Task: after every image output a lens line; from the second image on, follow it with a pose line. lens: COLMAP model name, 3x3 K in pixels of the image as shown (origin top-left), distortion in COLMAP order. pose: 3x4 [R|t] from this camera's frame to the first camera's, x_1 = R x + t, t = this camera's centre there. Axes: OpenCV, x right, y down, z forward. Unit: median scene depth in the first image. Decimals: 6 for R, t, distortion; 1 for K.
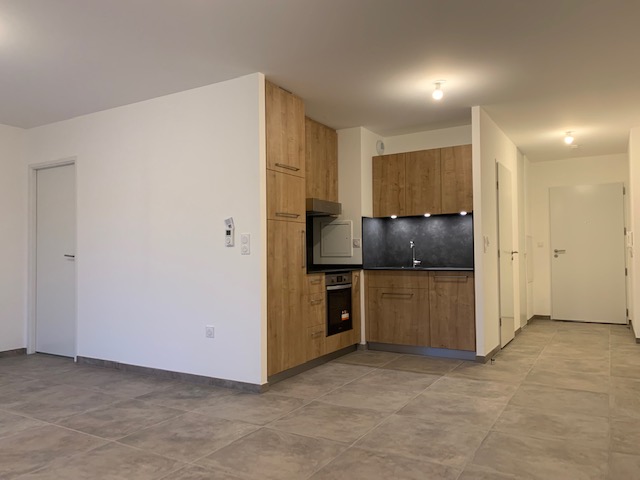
lens RADIAL K [[485.0, 0, 320.4], [0, 485.0, 241.4], [0, 0, 1]] dist [-0.005296, -0.012489]
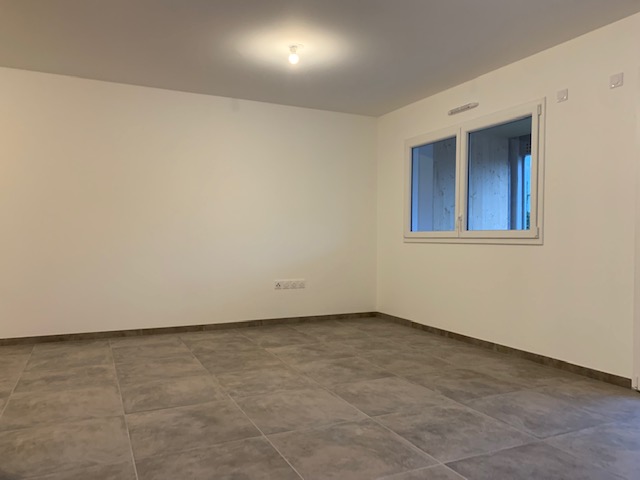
lens RADIAL K [[485.0, 0, 320.7], [0, 485.0, 239.0], [0, 0, 1]] dist [-0.005296, -0.012489]
pose [[-0.821774, -0.001115, 0.569813, -1.001783], [-0.018330, 0.999532, -0.024480, 0.075934], [-0.569519, -0.030562, -0.821410, 1.654501]]
